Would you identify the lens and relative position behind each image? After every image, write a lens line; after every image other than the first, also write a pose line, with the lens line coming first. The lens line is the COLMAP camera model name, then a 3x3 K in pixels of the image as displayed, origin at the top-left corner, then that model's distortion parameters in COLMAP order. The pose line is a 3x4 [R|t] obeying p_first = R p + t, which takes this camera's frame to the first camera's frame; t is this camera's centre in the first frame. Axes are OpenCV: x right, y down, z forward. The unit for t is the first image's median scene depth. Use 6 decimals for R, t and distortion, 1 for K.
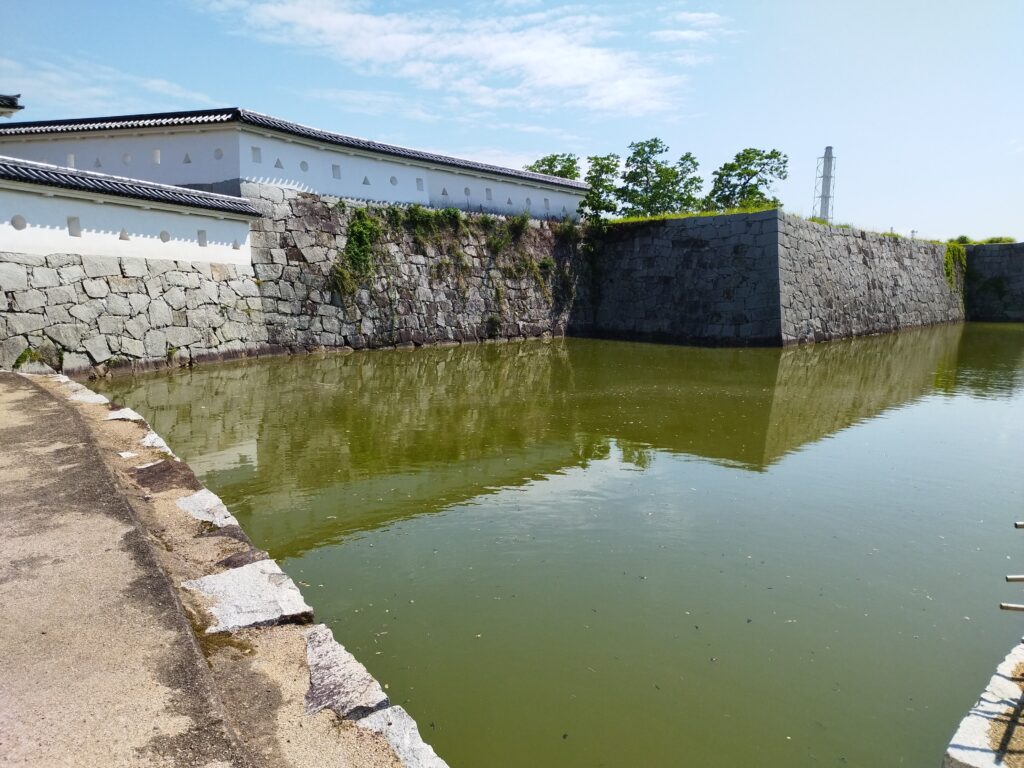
lens RADIAL K [[768.9, 0, 510.6], [0, 768.9, 381.9], [0, 0, 1]] dist [0.044321, -0.025118]
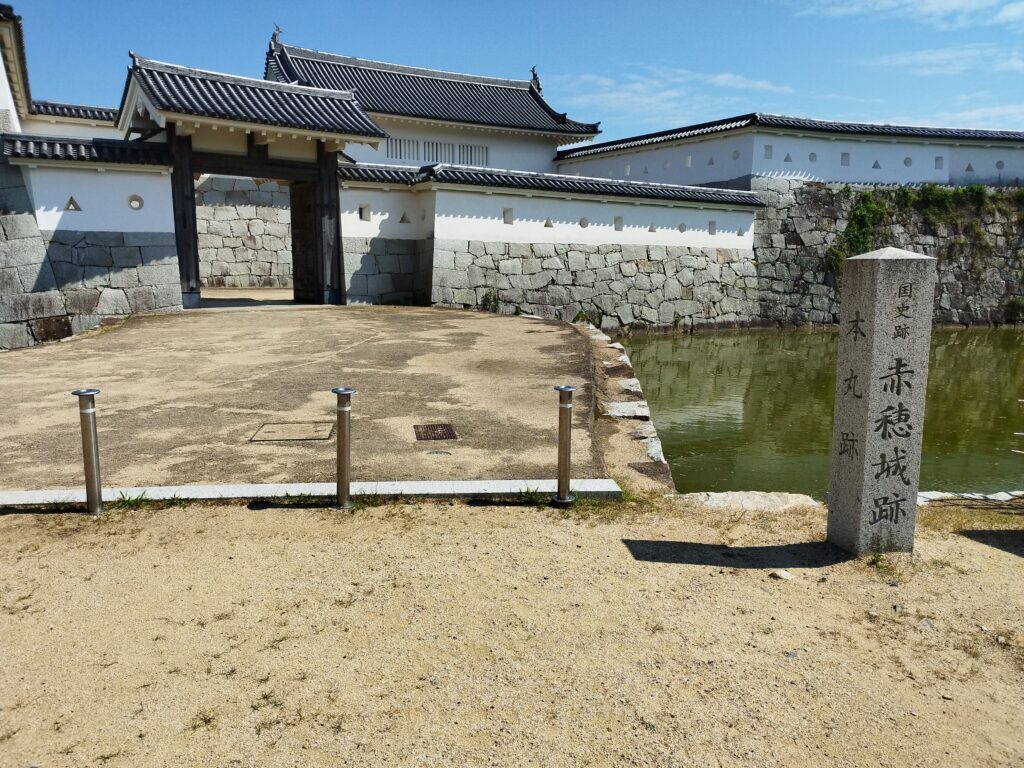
lens RADIAL K [[768.9, 0, 508.9], [0, 768.9, 370.0], [0, 0, 1]] dist [0.044321, -0.025118]
pose [[0.783529, 0.083515, -0.615718, 0.102166], [-0.079709, 0.996249, 0.033696, 0.018245], [0.616222, 0.022676, 0.787246, -0.125474]]
